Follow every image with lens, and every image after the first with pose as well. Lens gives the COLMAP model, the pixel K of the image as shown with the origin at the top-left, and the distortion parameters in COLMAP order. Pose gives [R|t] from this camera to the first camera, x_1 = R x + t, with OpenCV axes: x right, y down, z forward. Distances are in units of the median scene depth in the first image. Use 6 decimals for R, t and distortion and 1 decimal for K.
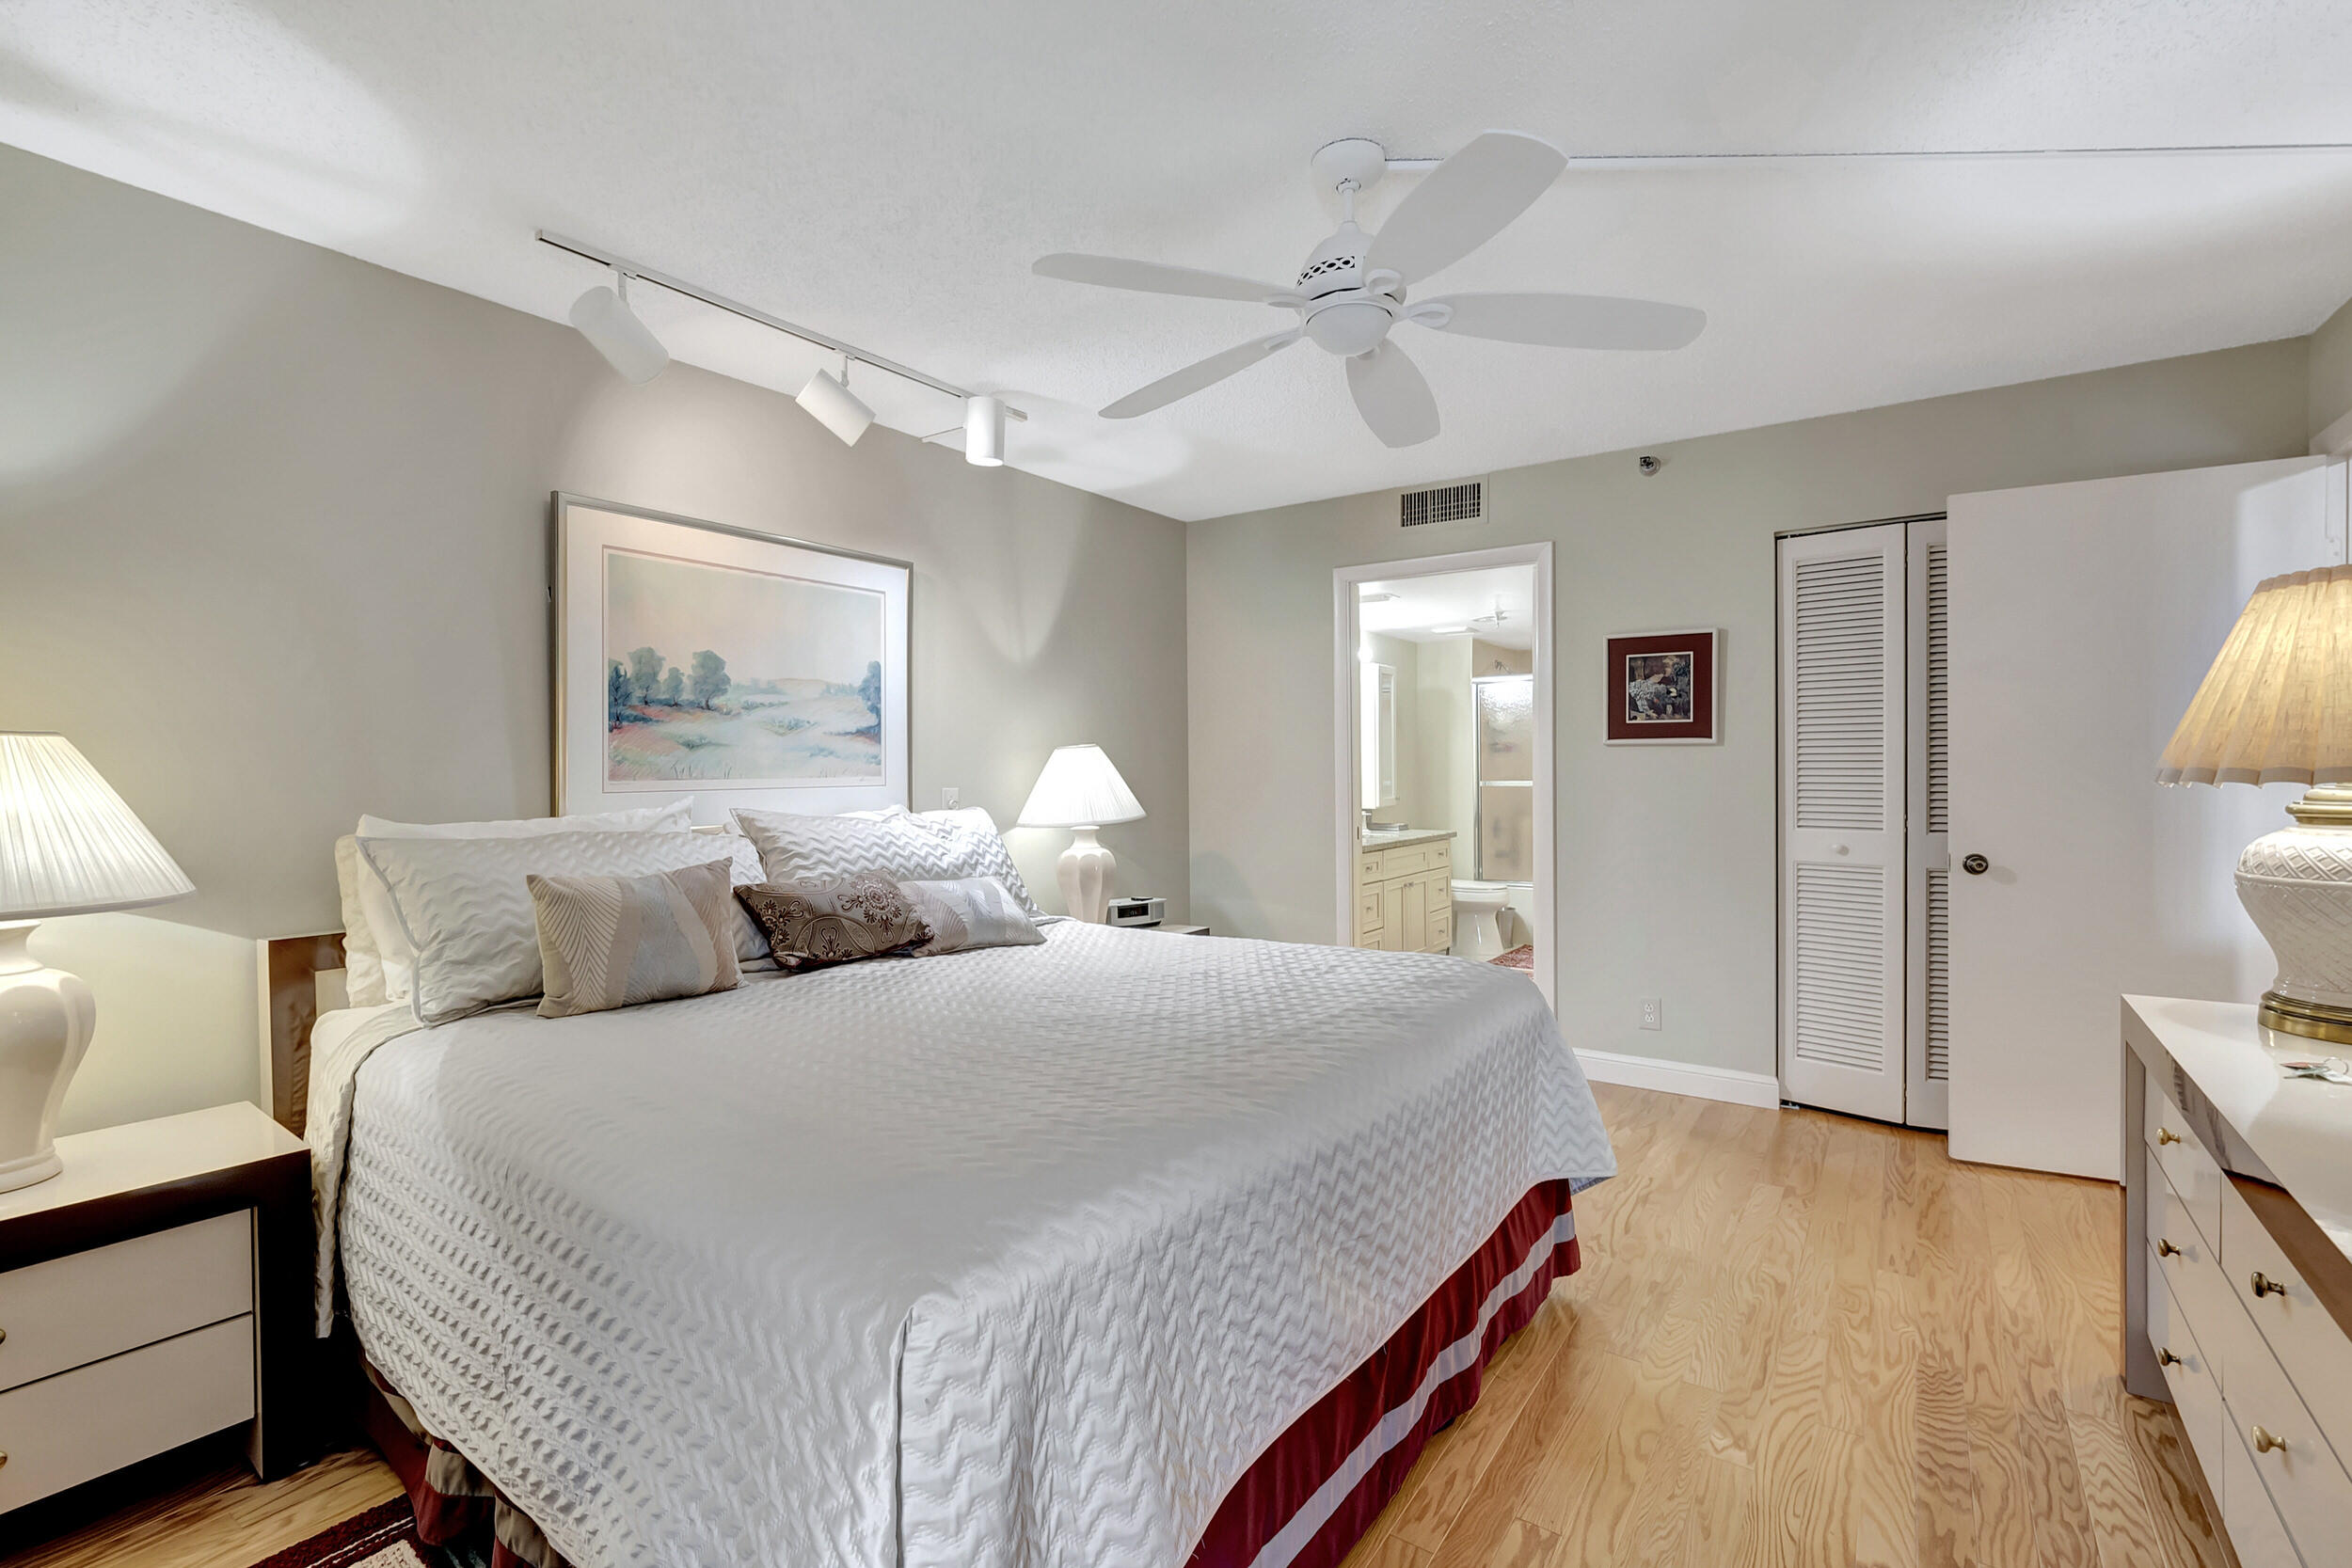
lens RADIAL K [[1066.1, 0, 1170.0], [0, 1066.1, 769.6], [0, 0, 1]] dist [0.007774, -0.000739]
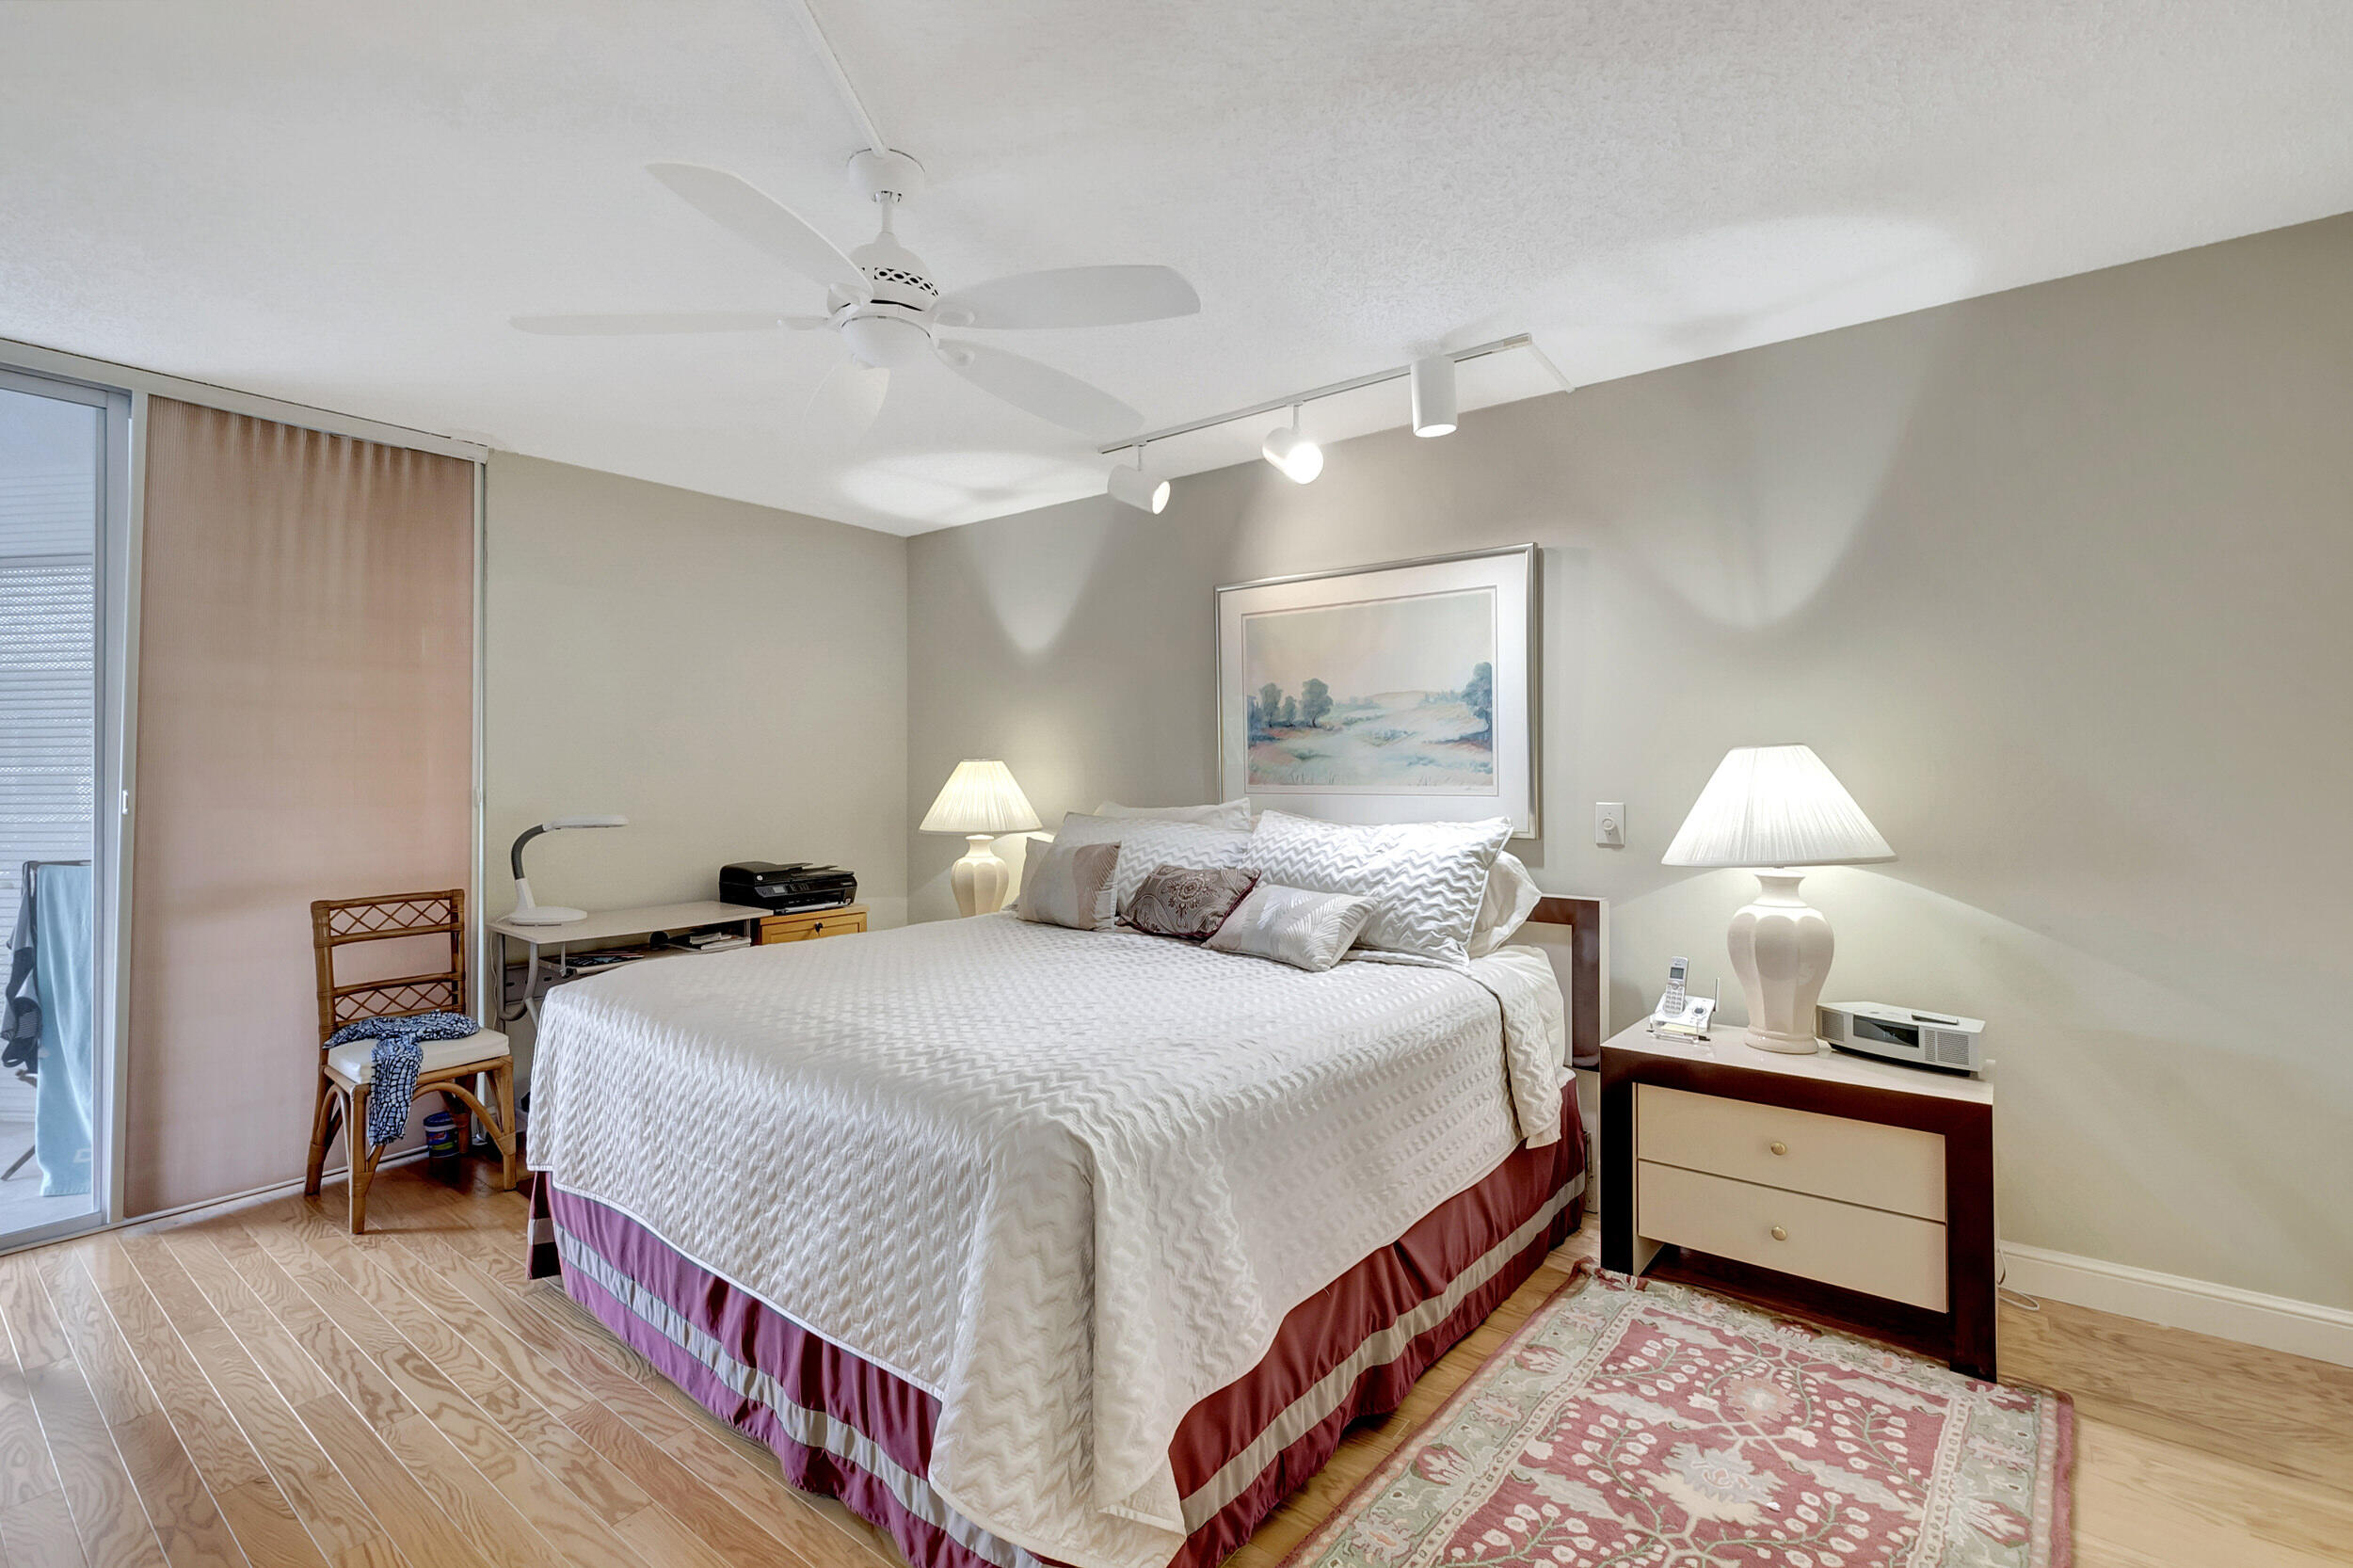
lens RADIAL K [[1066.6, 0, 1174.8], [0, 1066.6, 774.3], [0, 0, 1]] dist [0.007774, -0.000739]
pose [[-0.043513, 0.006038, -0.999035, 0.736952], [-0.001112, 0.999981, 0.006092, -0.010127], [0.999052, 0.001376, -0.043505, 0.851366]]
